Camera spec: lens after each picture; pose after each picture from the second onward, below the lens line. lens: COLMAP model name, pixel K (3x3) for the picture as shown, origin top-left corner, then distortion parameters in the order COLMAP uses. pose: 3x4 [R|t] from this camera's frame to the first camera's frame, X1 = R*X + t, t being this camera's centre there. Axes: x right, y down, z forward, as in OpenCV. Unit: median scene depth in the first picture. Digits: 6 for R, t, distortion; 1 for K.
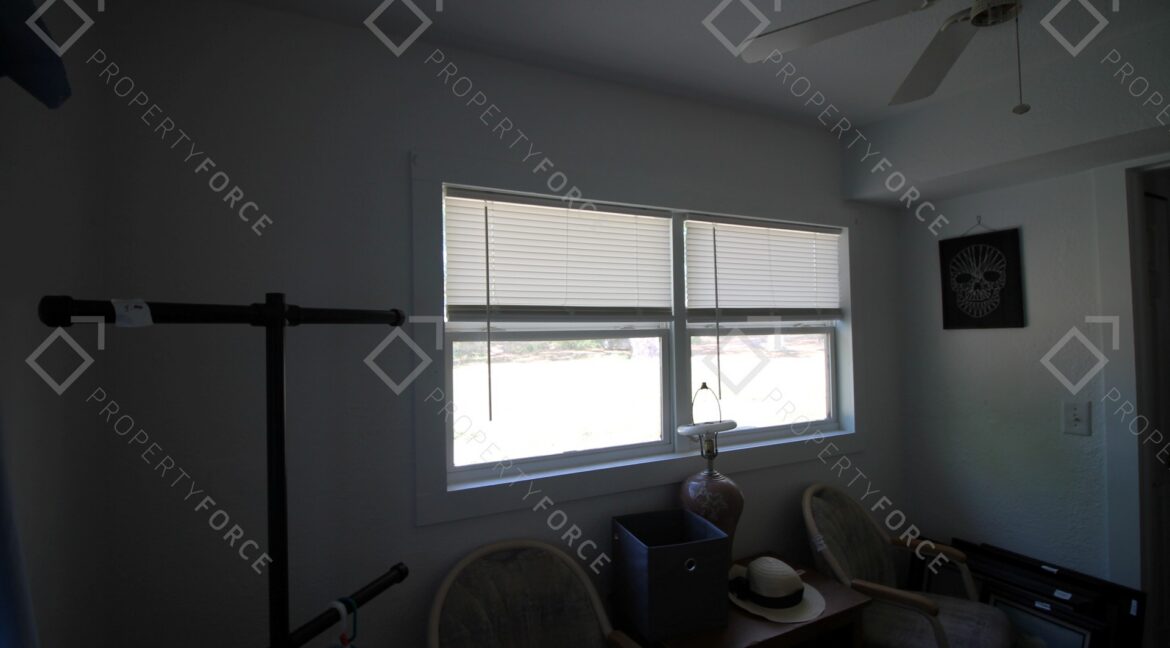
lens RADIAL K [[534.2, 0, 578.8], [0, 534.2, 320.9], [0, 0, 1]] dist [-0.019999, -0.005737]
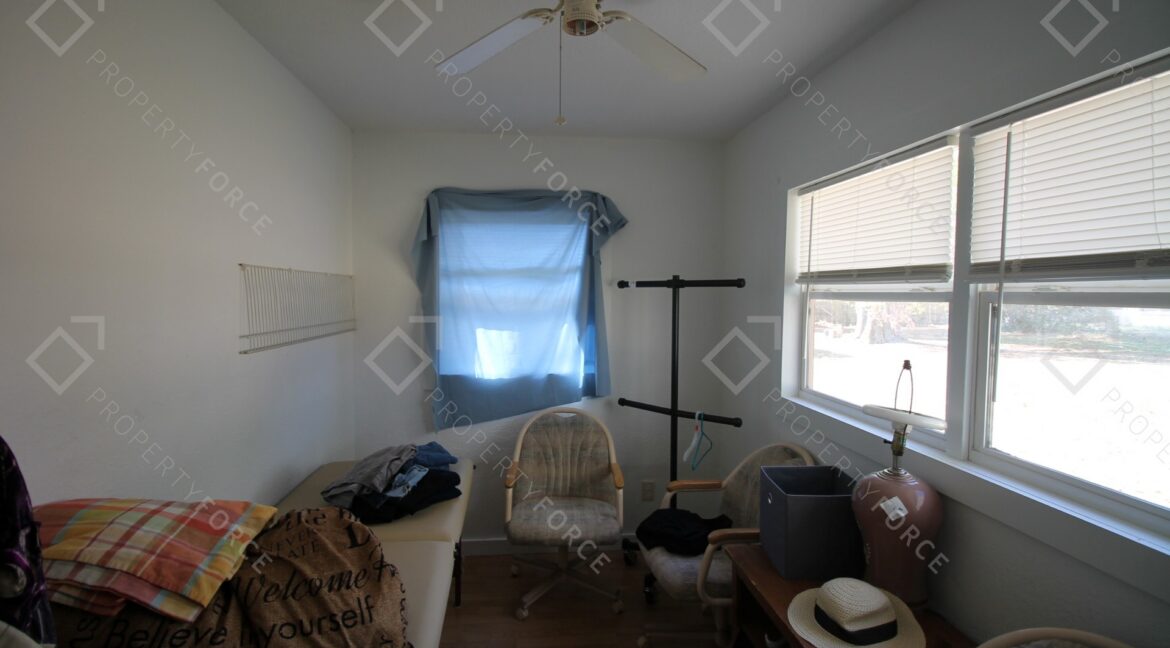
lens RADIAL K [[534.2, 0, 578.9], [0, 534.2, 327.5], [0, 0, 1]] dist [-0.019999, -0.005737]
pose [[-0.335574, 0.080382, -0.938578, 1.150759], [0.023993, 0.996759, 0.076786, -0.005655], [0.941708, 0.003248, -0.336415, 0.822819]]
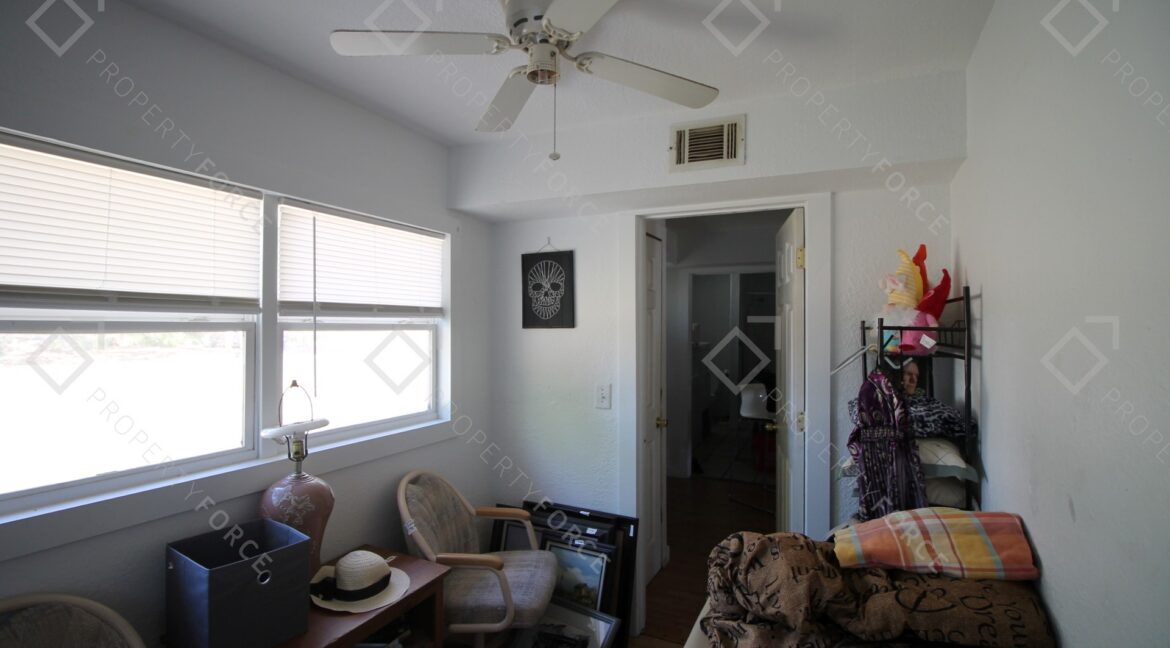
lens RADIAL K [[534.2, 0, 574.9], [0, 534.2, 322.4], [0, 0, 1]] dist [-0.019999, -0.005737]
pose [[0.793114, 0.024496, 0.608580, 0.057254], [-0.029747, 0.999556, -0.001466, 0.000730], [-0.608346, -0.016941, 0.793491, -0.039453]]
